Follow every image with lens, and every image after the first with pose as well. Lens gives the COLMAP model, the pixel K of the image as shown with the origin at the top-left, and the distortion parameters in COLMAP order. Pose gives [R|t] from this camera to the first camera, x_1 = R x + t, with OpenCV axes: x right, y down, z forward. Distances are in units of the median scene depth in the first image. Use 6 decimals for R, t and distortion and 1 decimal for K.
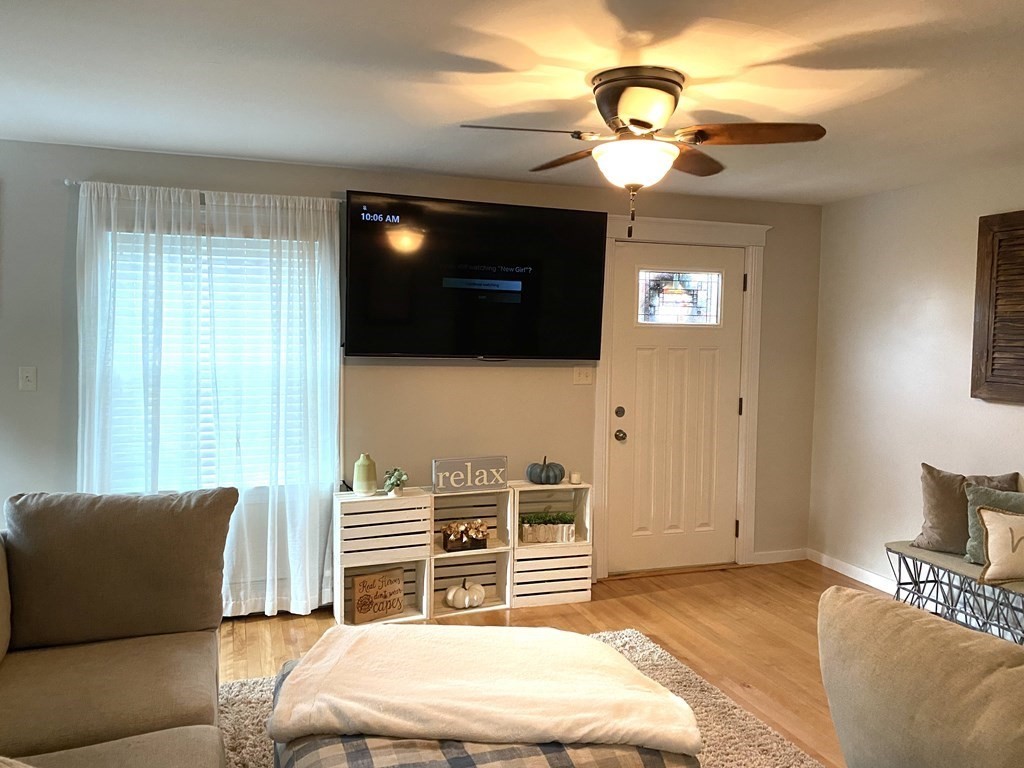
lens RADIAL K [[776.6, 0, 512.0], [0, 776.6, 384.0], [0, 0, 1]] dist [0.001386, -0.002607]
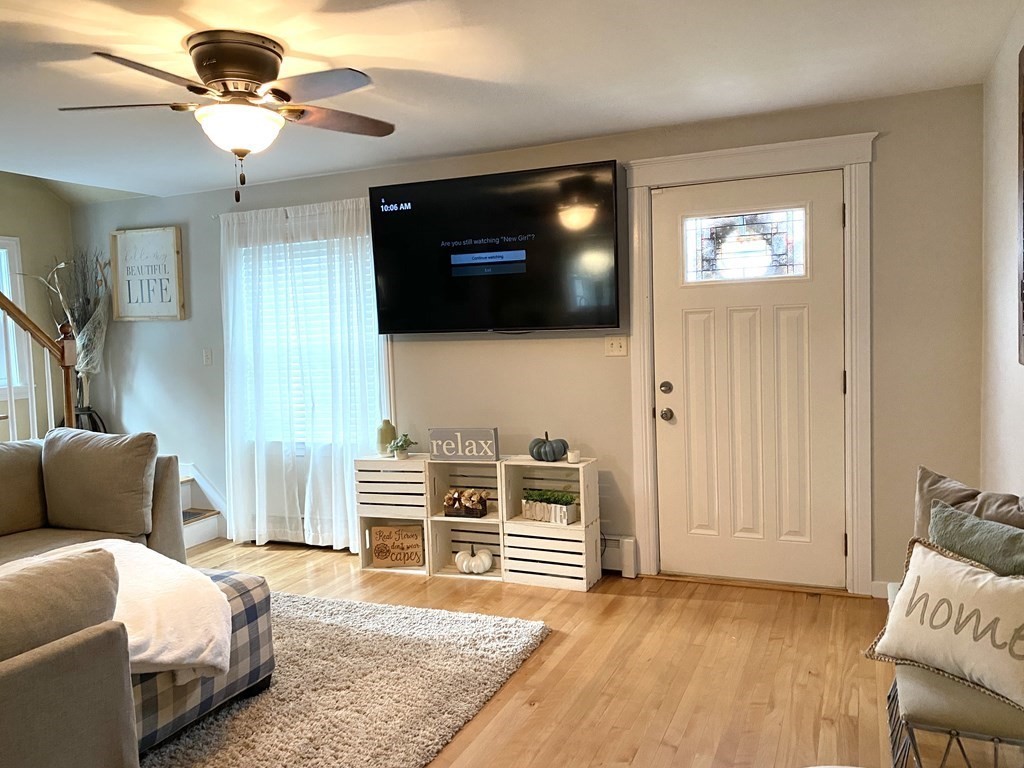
lens RADIAL K [[776.6, 0, 512.0], [0, 776.6, 384.0], [0, 0, 1]] dist [0.001386, -0.002607]
pose [[0.736942, 0.009463, -0.675889, 0.674598], [0.007573, 0.999724, 0.022255, 0.013620], [0.675913, -0.021519, 0.736667, 0.279907]]
